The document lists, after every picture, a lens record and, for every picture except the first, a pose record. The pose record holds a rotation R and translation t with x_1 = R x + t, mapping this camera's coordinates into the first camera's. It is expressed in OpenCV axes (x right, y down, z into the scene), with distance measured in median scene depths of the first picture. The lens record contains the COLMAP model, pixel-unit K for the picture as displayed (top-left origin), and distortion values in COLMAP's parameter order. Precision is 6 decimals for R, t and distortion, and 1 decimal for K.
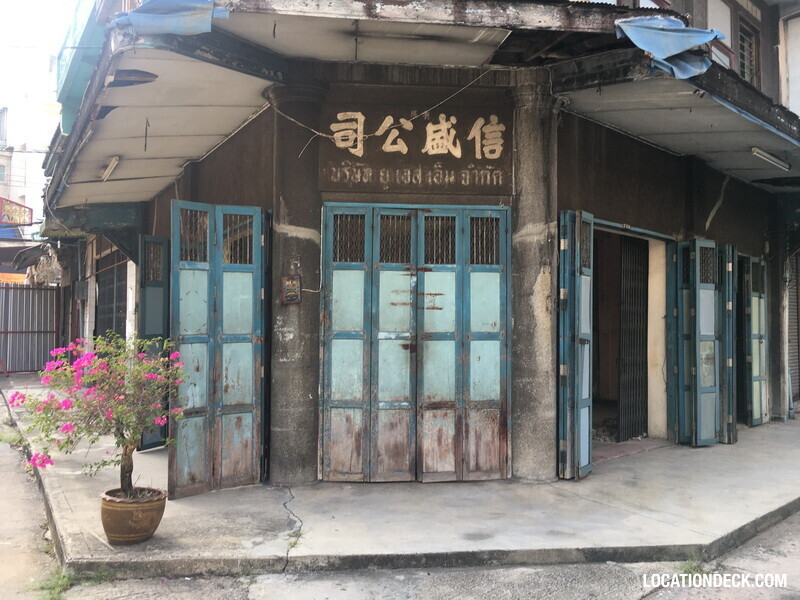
lens RADIAL K [[683.5, 0, 402.6], [0, 683.5, 300.2], [0, 0, 1]] dist [0.077718, -0.113805]
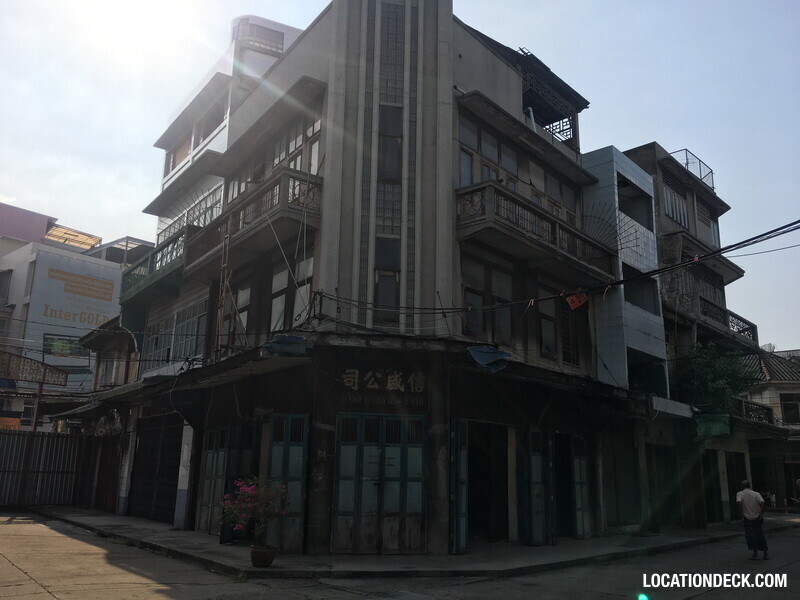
lens RADIAL K [[682.6, 0, 398.8], [0, 682.6, 311.9], [0, 0, 1]] dist [0.058880, -0.001203]
pose [[0.996953, 0.031970, 0.071159, -0.087810], [-0.018058, 0.981969, -0.188177, -0.053944], [-0.075892, 0.186318, 0.979554, -1.097393]]
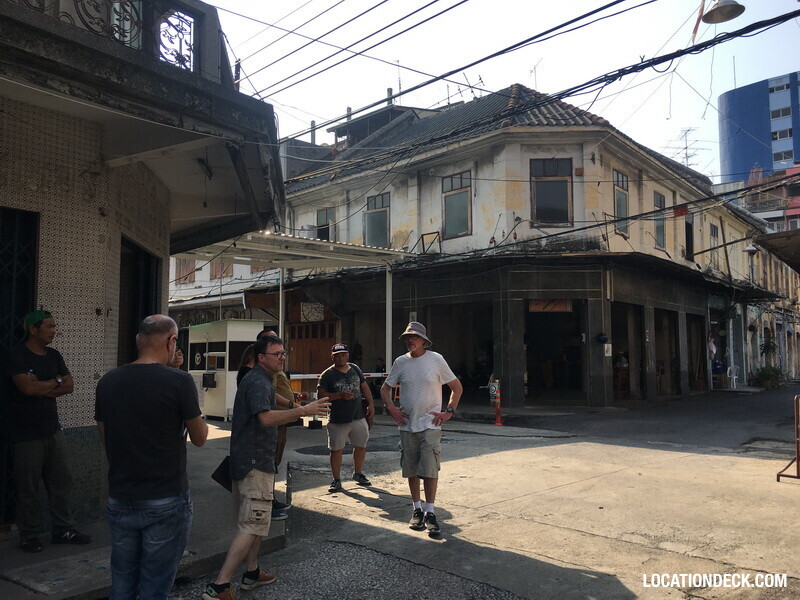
lens RADIAL K [[680.1, 0, 400.0], [0, 680.1, 300.0], [0, 0, 1]] dist [0.075467, -0.105299]
pose [[0.983802, 0.006016, 0.179157, 2.608023], [0.001976, 0.999012, -0.044397, 0.108811], [-0.179247, 0.044032, 0.982818, 2.087815]]
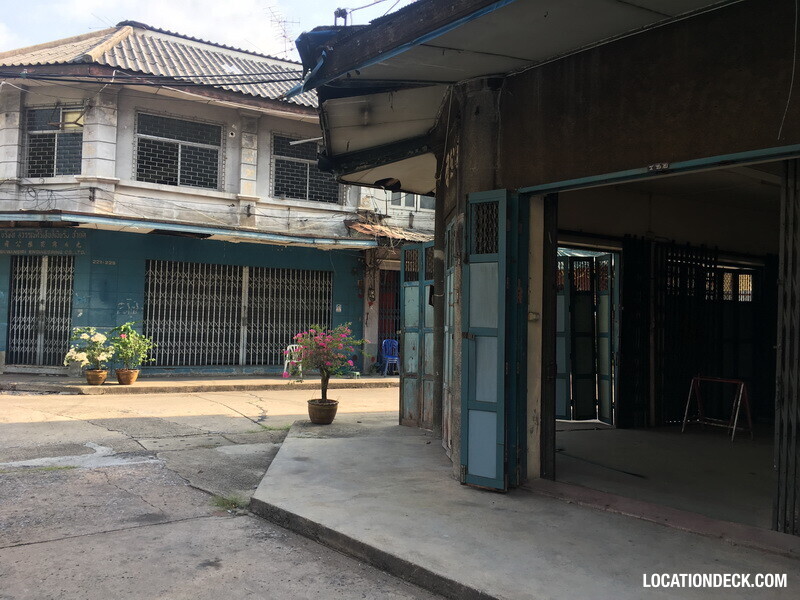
lens RADIAL K [[672.9, 0, 400.0], [0, 672.9, 300.0], [0, 0, 1]] dist [0.002071, 0.002561]
pose [[-0.032982, -0.043899, -0.998491, 1.300794], [0.009931, 0.998971, -0.044249, 0.056576], [0.999407, -0.011376, -0.032512, 1.039550]]
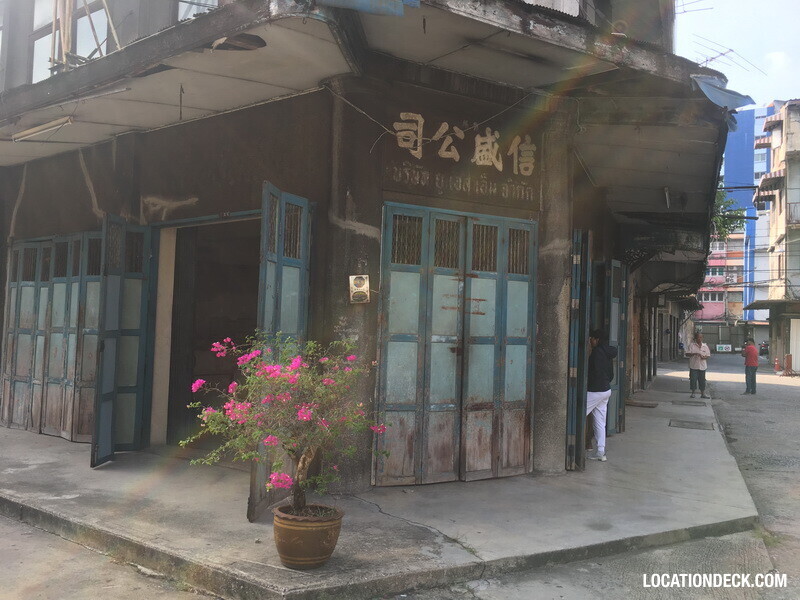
lens RADIAL K [[680.1, 0, 400.0], [0, 680.1, 300.0], [0, 0, 1]] dist [0.075467, -0.105299]
pose [[0.918767, 0.039320, 0.392836, -0.468019], [-0.040024, 0.999178, -0.006402, 0.003108], [-0.392765, -0.009841, 0.919586, 0.094964]]
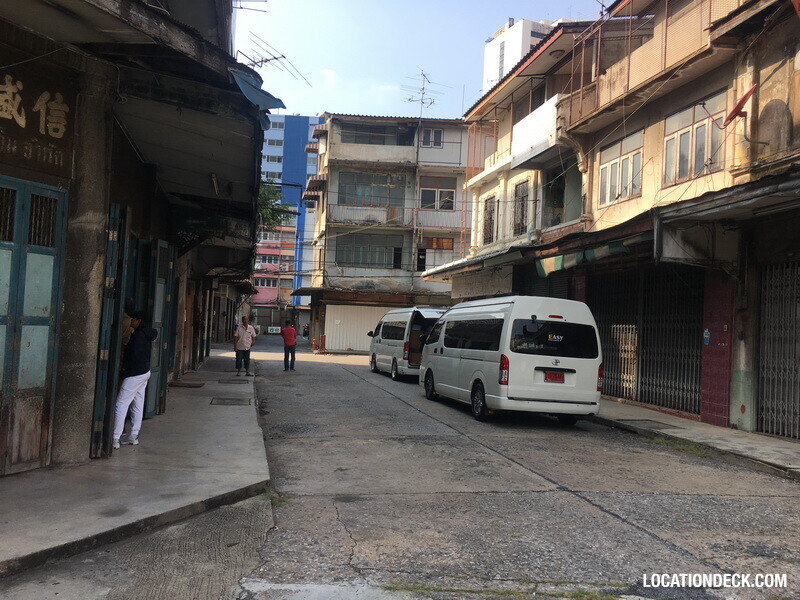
lens RADIAL K [[680.1, 0, 400.0], [0, 680.1, 300.0], [0, 0, 1]] dist [0.075467, -0.105299]
pose [[0.521109, 0.052423, 0.851879, -0.435964], [-0.073980, 0.997130, -0.016106, 0.001607], [-0.850278, -0.054629, 0.523491, 0.068554]]
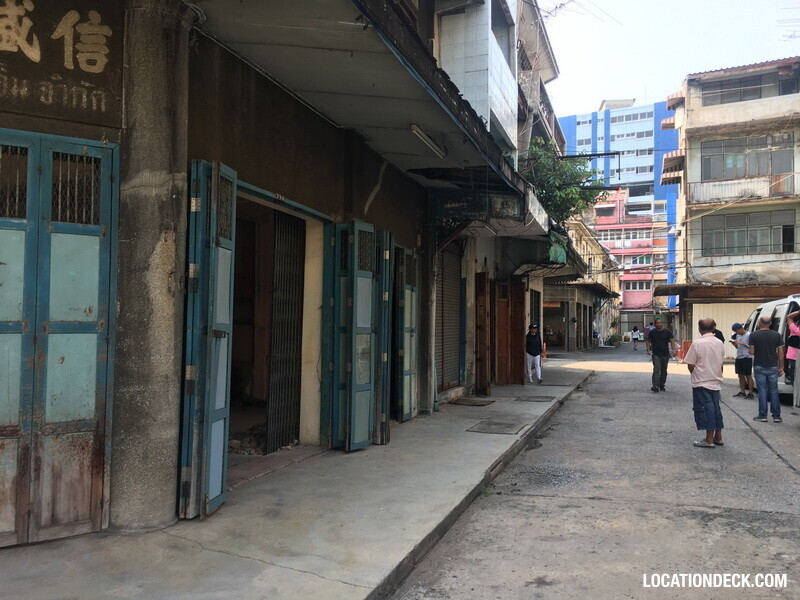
lens RADIAL K [[682.8, 0, 402.3], [0, 682.8, 294.8], [0, 0, 1]] dist [0.096066, -0.136416]
pose [[0.888430, 0.023623, 0.458404, 0.094796], [-0.021820, 0.999719, -0.009229, 0.019318], [-0.458493, -0.001803, 0.888696, 0.231782]]
